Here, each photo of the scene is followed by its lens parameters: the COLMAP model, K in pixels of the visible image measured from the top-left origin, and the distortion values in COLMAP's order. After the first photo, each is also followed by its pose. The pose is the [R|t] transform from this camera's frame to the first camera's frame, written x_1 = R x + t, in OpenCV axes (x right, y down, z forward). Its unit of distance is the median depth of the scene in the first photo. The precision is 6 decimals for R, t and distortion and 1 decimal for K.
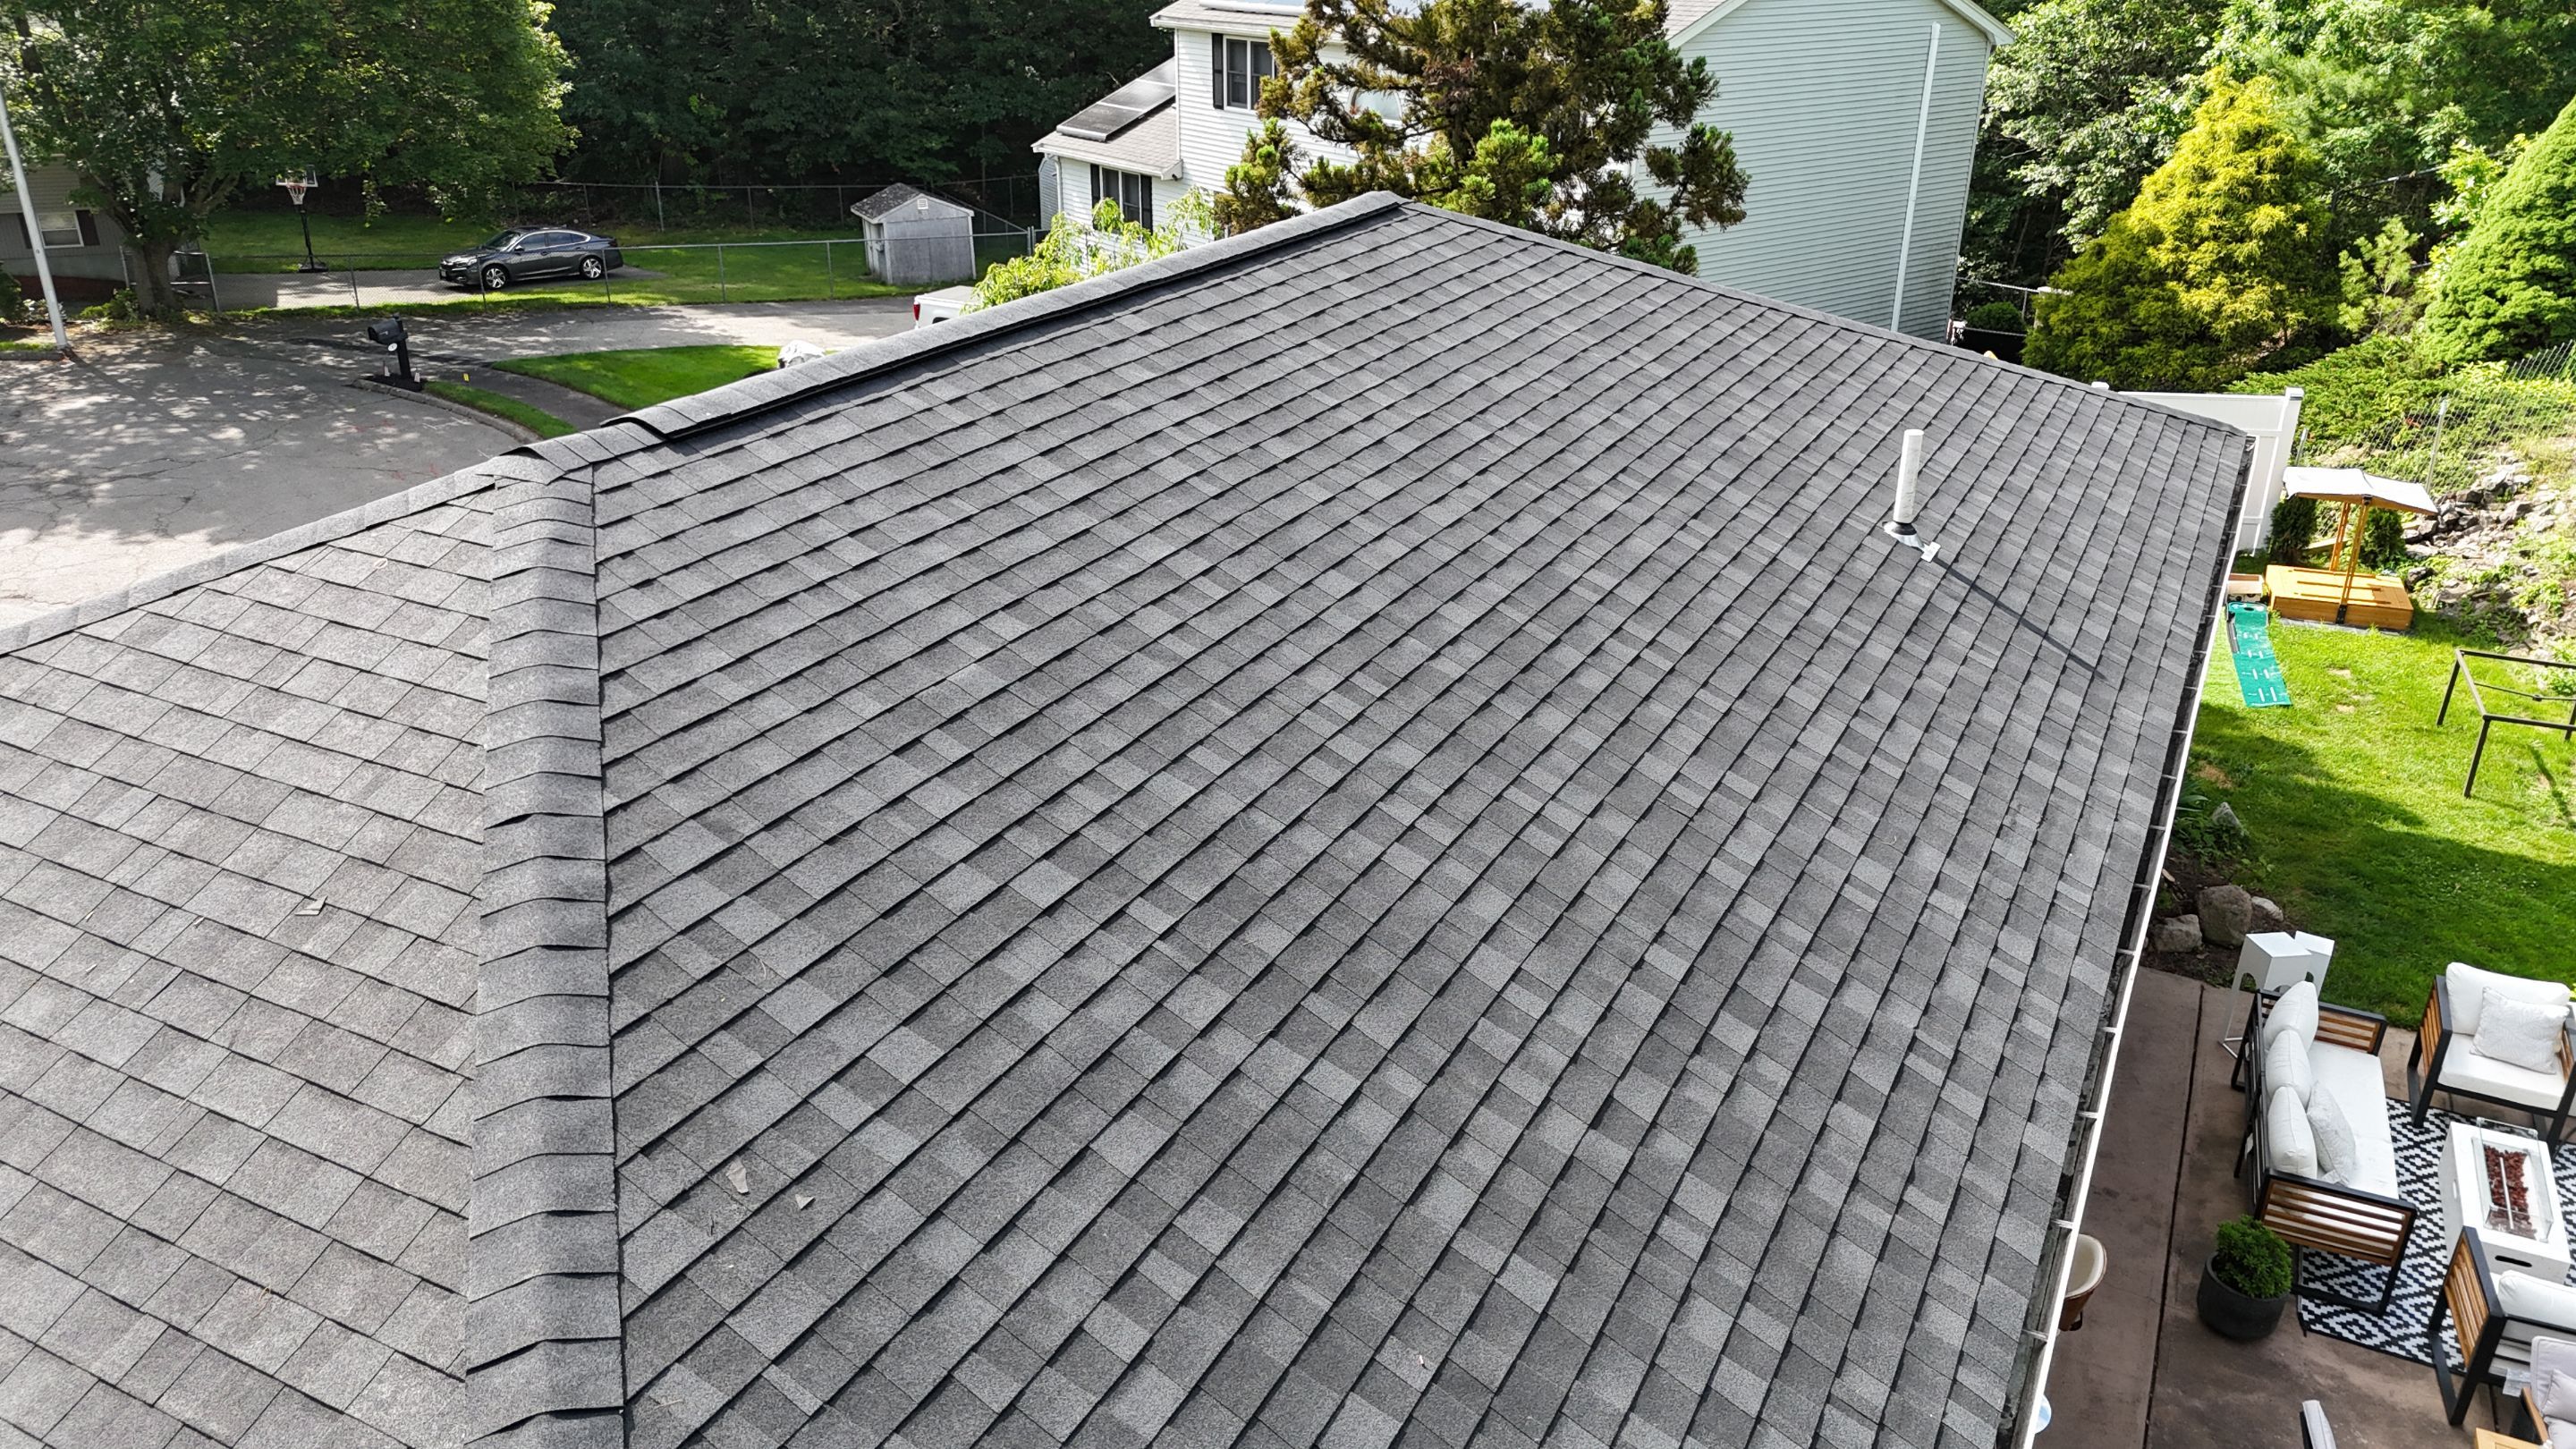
lens RADIAL K [[1904.4, 0, 1285.3], [0, 1904.4, 692.4], [0, 0, 1]] dist [0.080688, -0.090478]
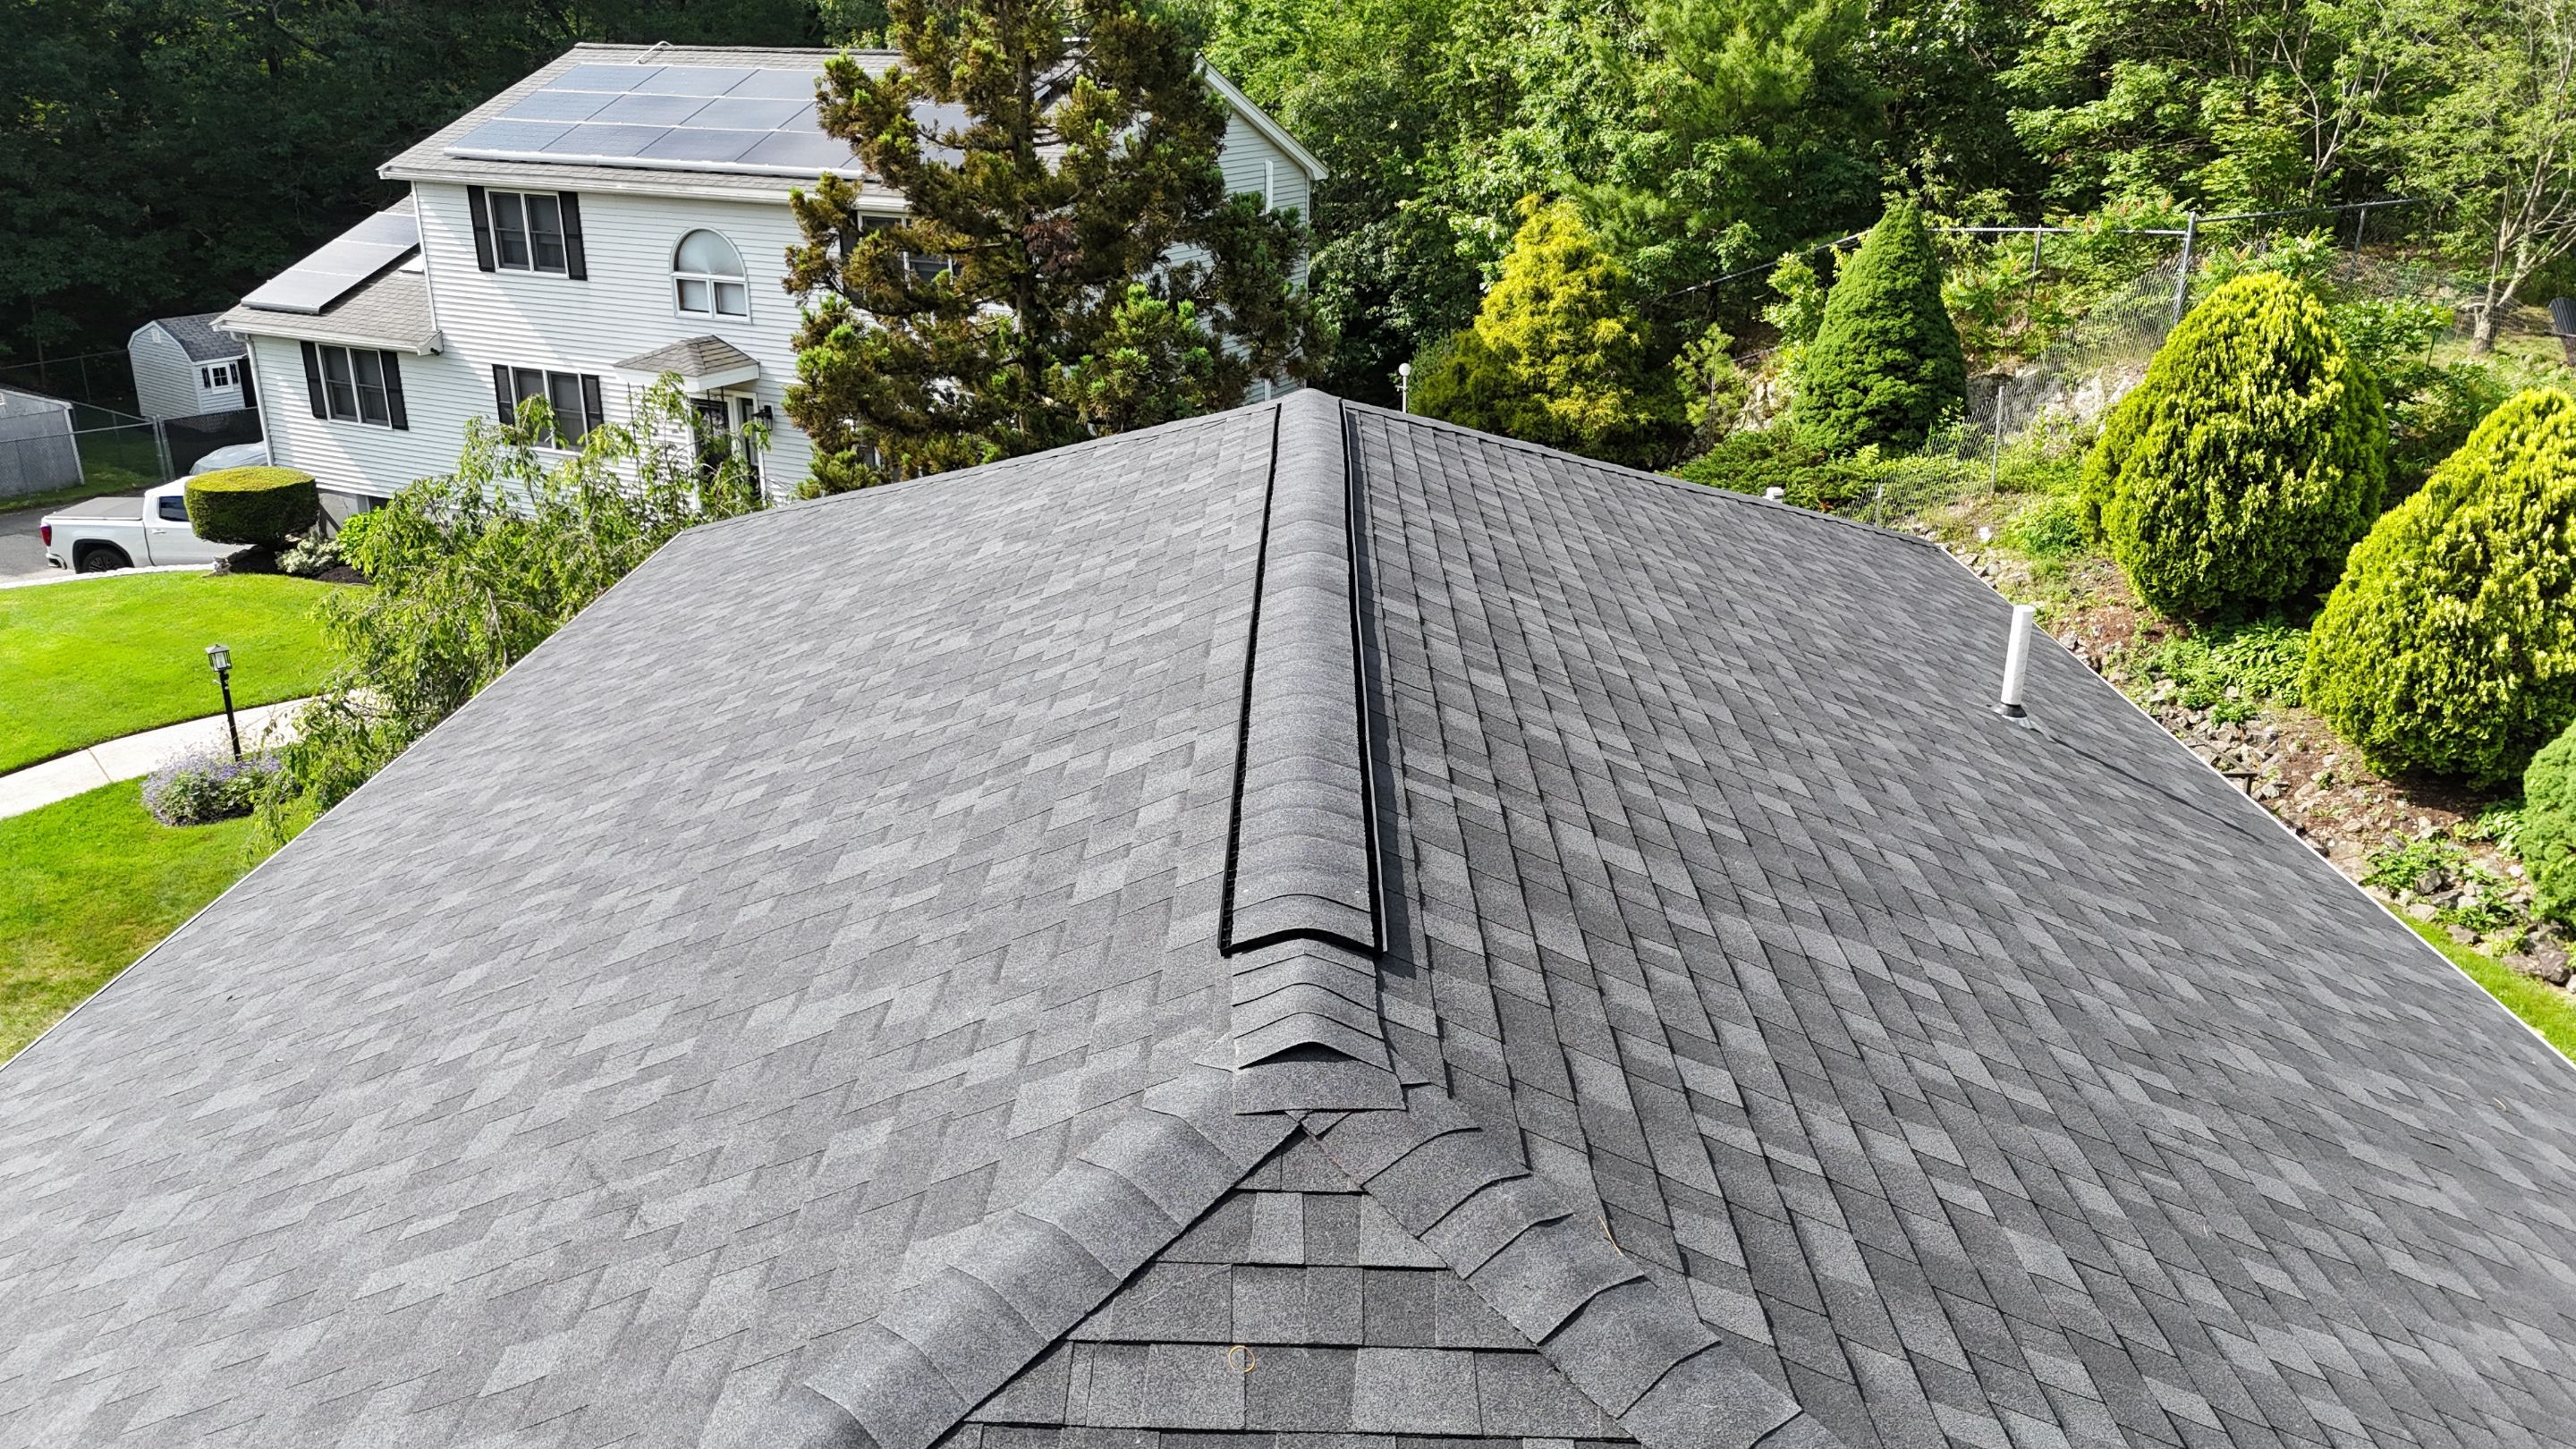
lens RADIAL K [[1904.4, 0, 1285.3], [0, 1904.4, 692.4], [0, 0, 1]] dist [0.080688, -0.090478]
pose [[0.893579, -0.145587, 0.424643, -0.177258], [0.171315, 0.984952, -0.022811, -0.061682], [-0.414932, 0.093131, 0.905074, 0.142823]]
